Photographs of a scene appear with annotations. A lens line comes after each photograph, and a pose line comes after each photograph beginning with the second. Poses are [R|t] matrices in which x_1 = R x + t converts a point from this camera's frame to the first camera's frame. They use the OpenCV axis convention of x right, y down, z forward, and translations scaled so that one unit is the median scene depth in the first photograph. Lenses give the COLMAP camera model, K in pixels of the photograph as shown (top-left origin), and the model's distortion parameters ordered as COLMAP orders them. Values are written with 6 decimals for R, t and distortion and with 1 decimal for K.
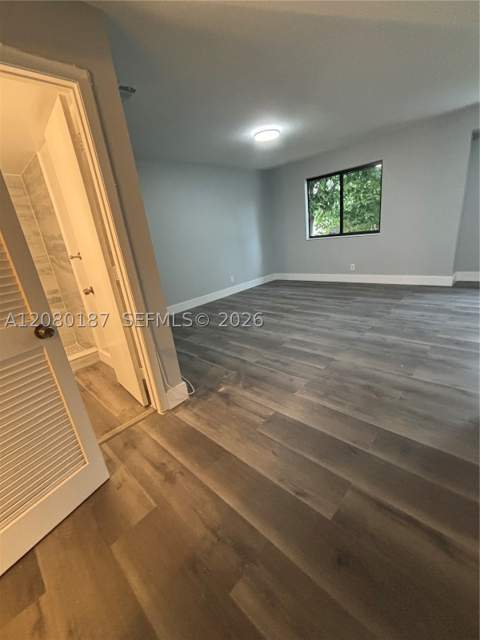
lens RADIAL K [[266.2, 0, 238.6], [0, 266.2, 320.3], [0, 0, 1]] dist [-0.001575, -0.000503]
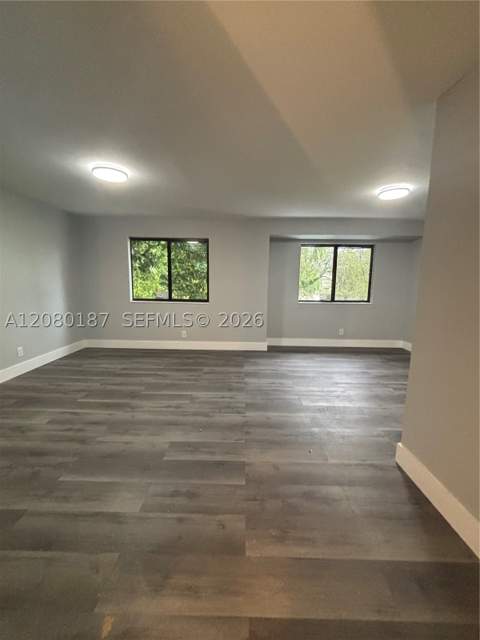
lens RADIAL K [[266.2, 0, 238.6], [0, 266.2, 320.3], [0, 0, 1]] dist [-0.001575, -0.000503]
pose [[0.723754, 0.029279, 0.689437, -0.117476], [0.119109, 0.978803, -0.166606, -0.077679], [-0.679701, 0.202700, 0.704925, 0.217755]]
